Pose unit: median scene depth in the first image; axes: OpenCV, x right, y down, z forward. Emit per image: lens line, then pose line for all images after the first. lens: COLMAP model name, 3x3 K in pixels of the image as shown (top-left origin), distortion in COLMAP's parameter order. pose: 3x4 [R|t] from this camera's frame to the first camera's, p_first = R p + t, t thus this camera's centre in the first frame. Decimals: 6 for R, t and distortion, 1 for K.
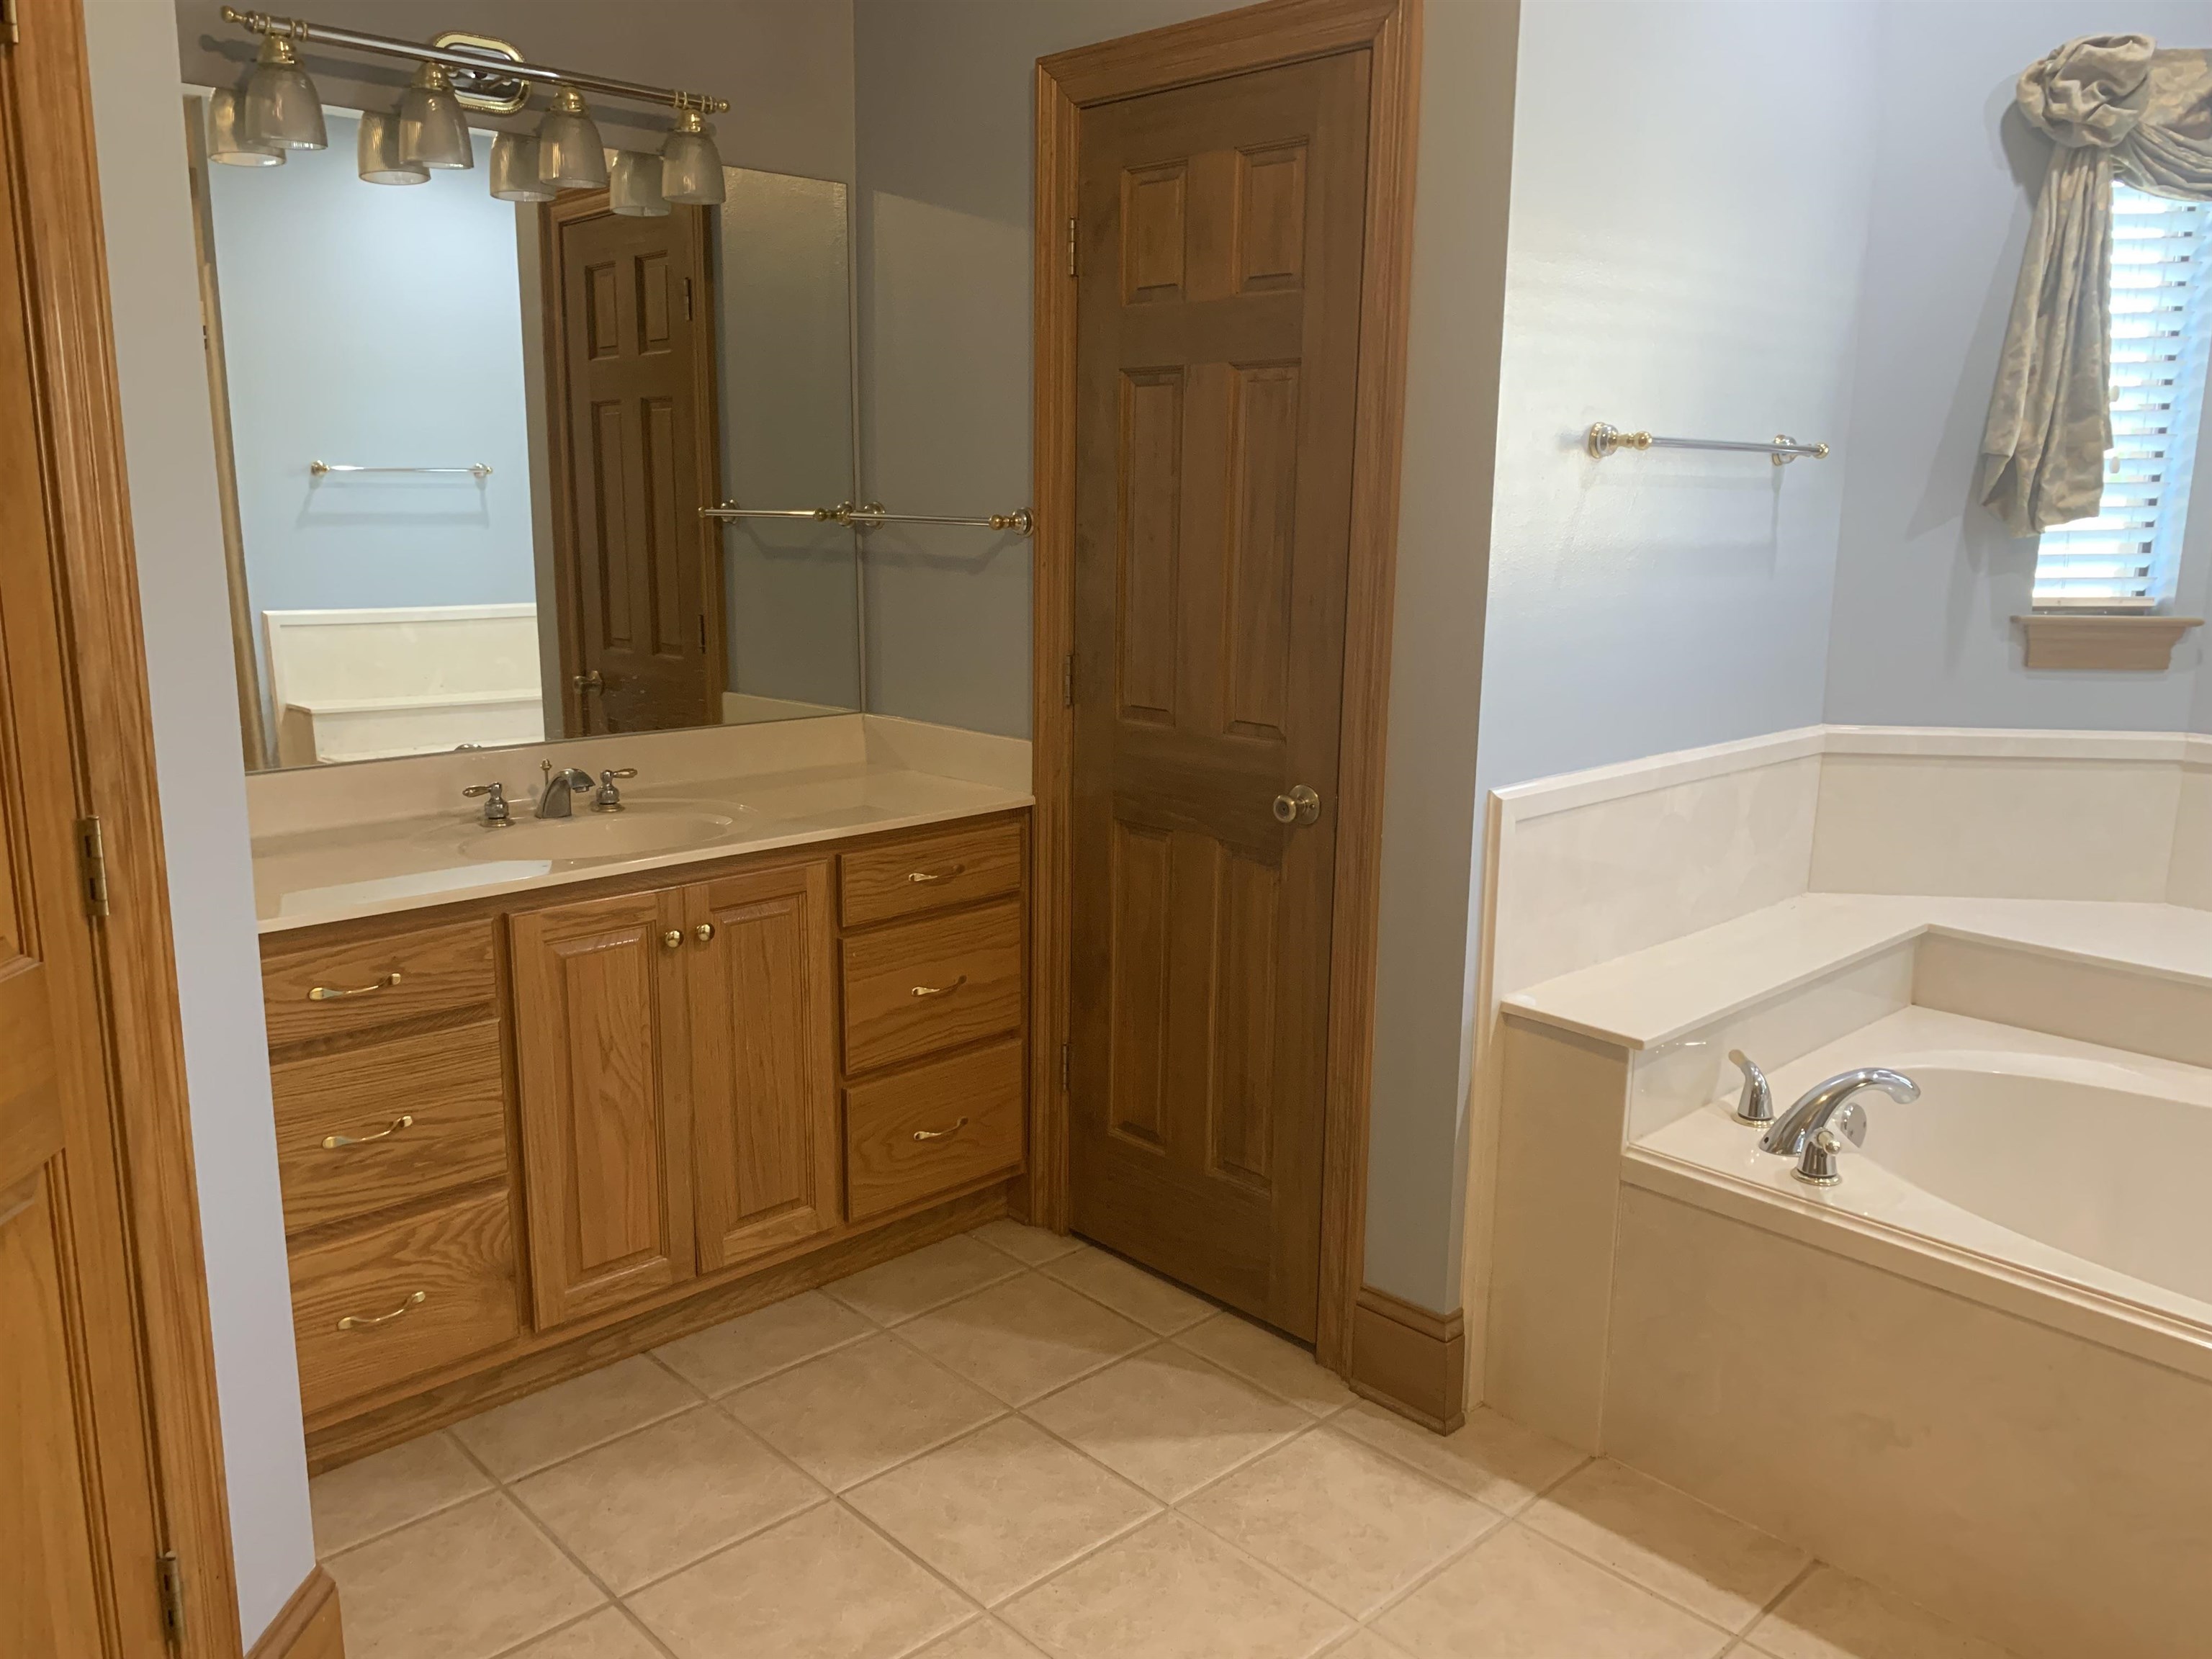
lens RADIAL K [[1693.9, 0, 1095.9], [0, 1693.9, 829.3], [0, 0, 1]] dist [0.015301, -0.021813]
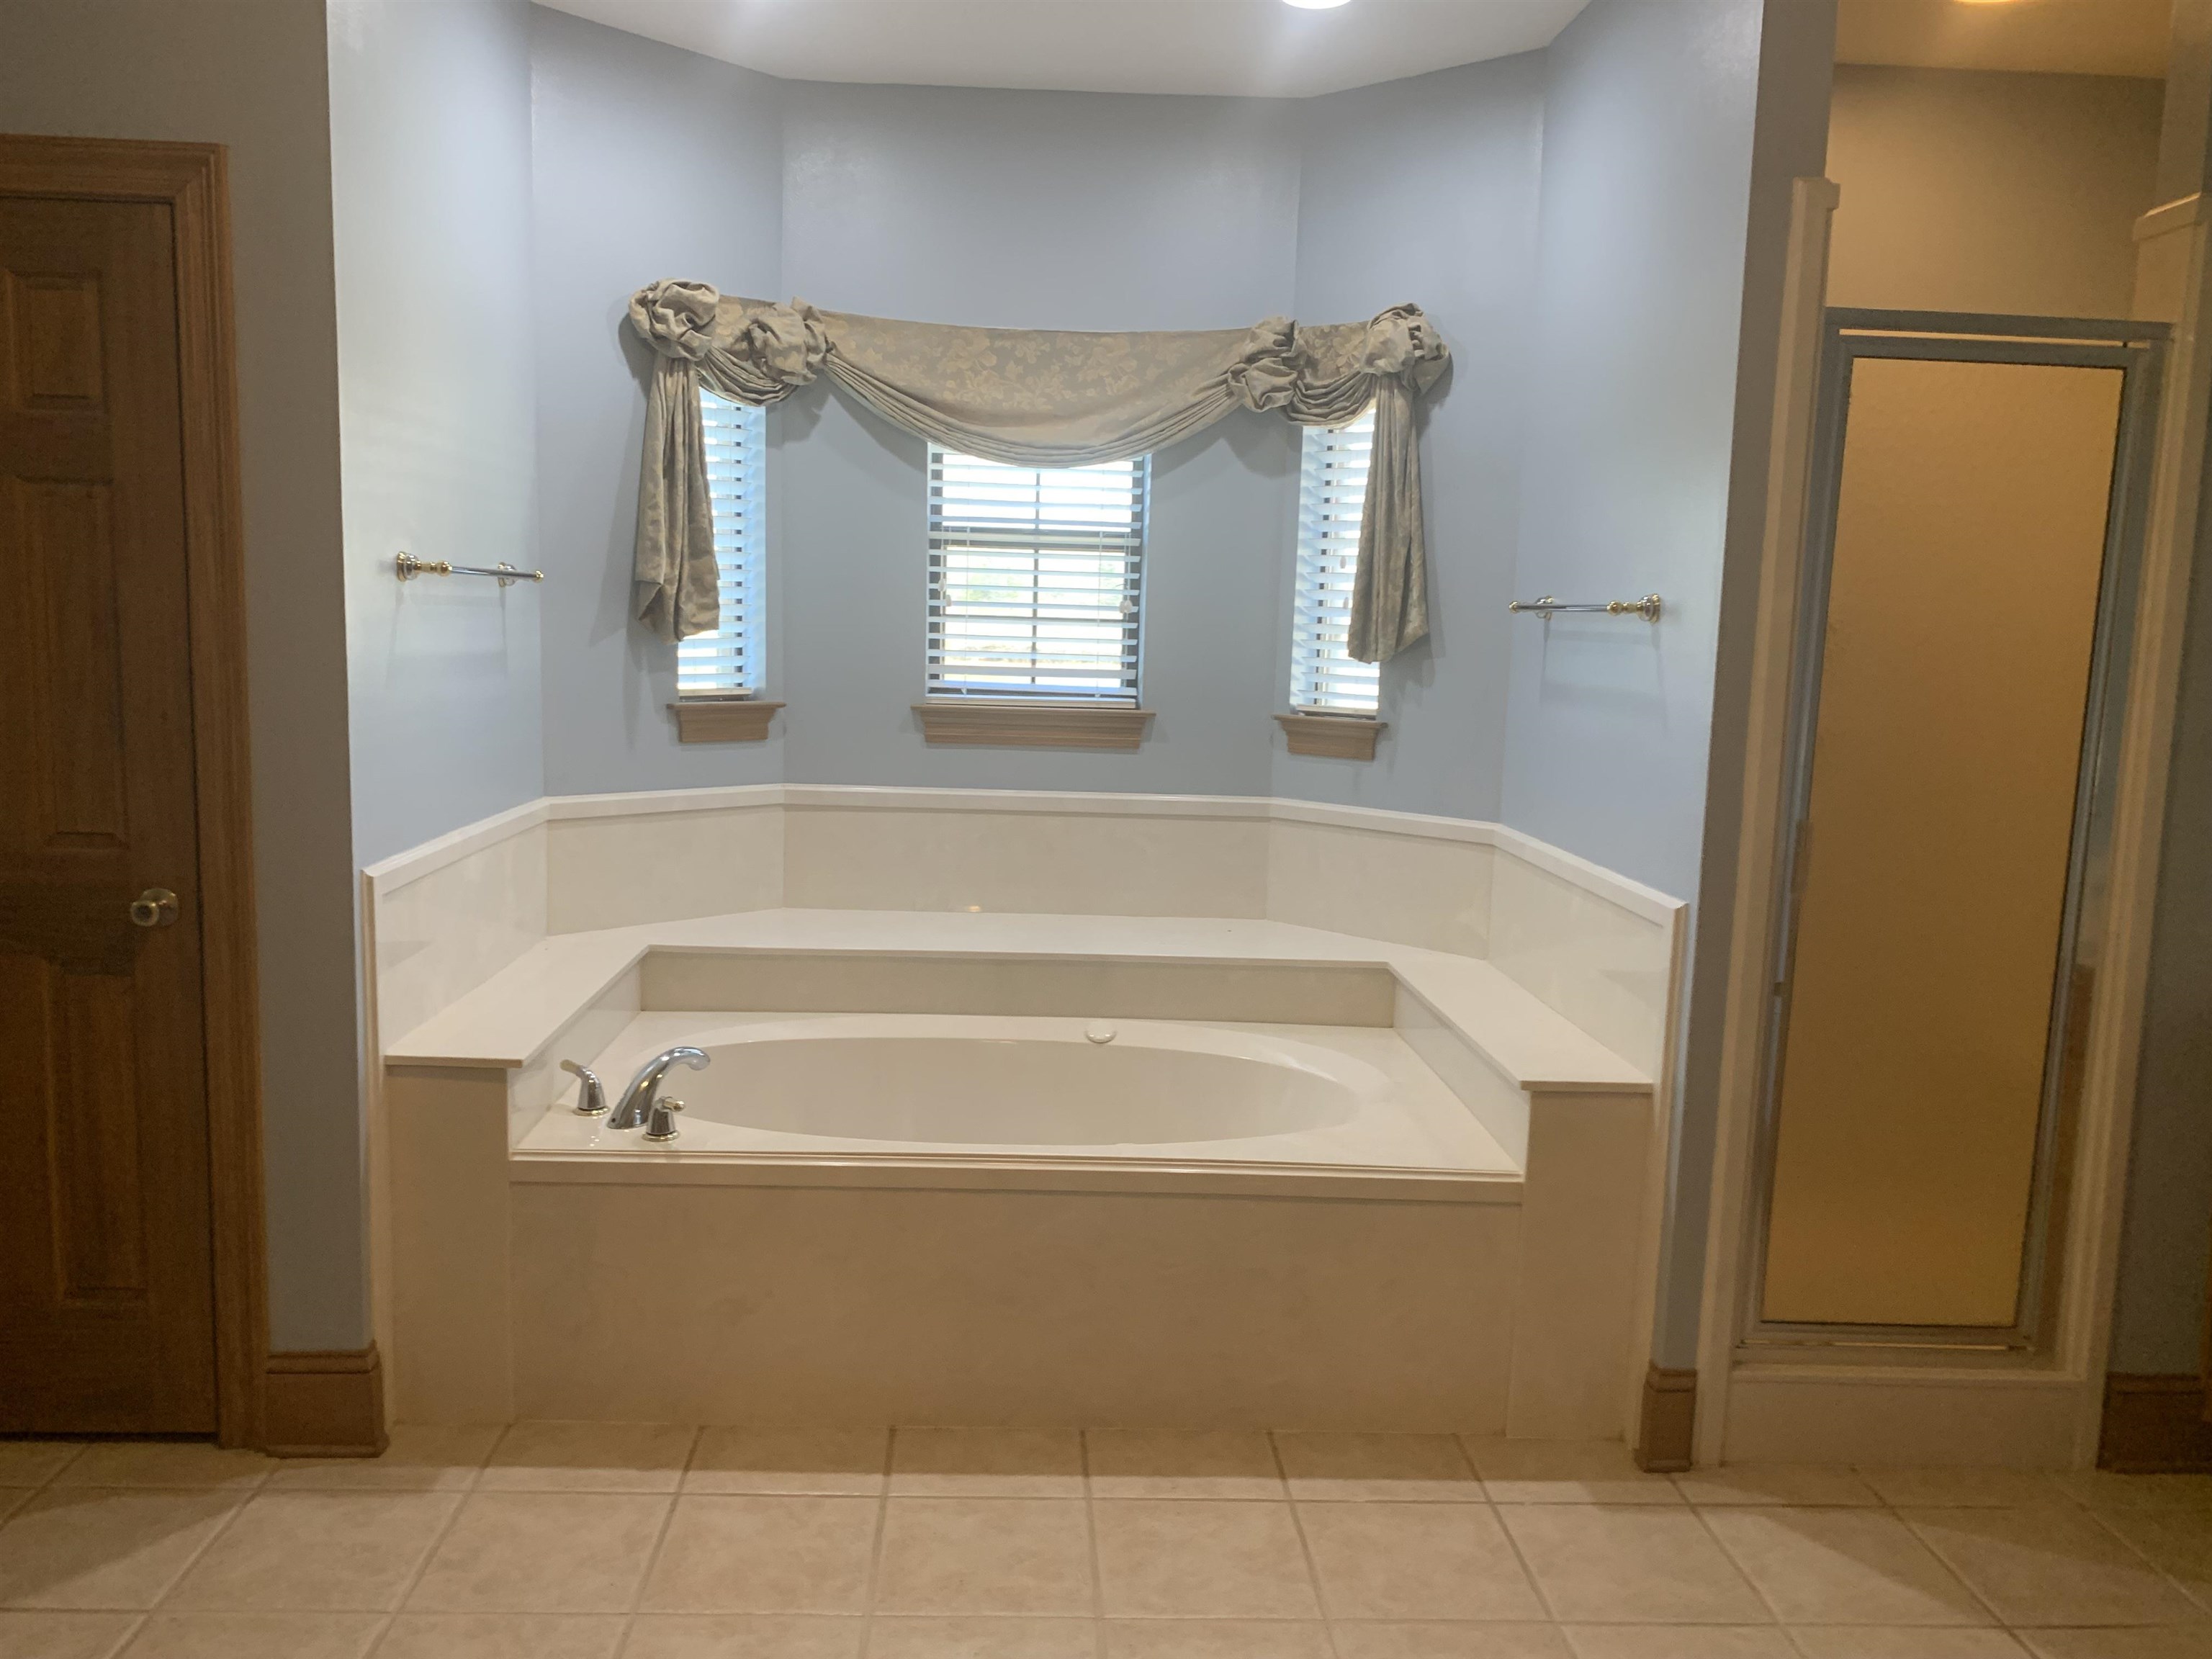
lens RADIAL K [[1693.9, 0, 1105.4], [0, 1693.9, 829.5], [0, 0, 1]] dist [0.015301, -0.021813]
pose [[0.643742, -0.088765, 0.760077, -0.287510], [0.130362, 0.991452, 0.005377, 0.008539], [-0.754057, 0.095624, 0.649810, -0.109995]]
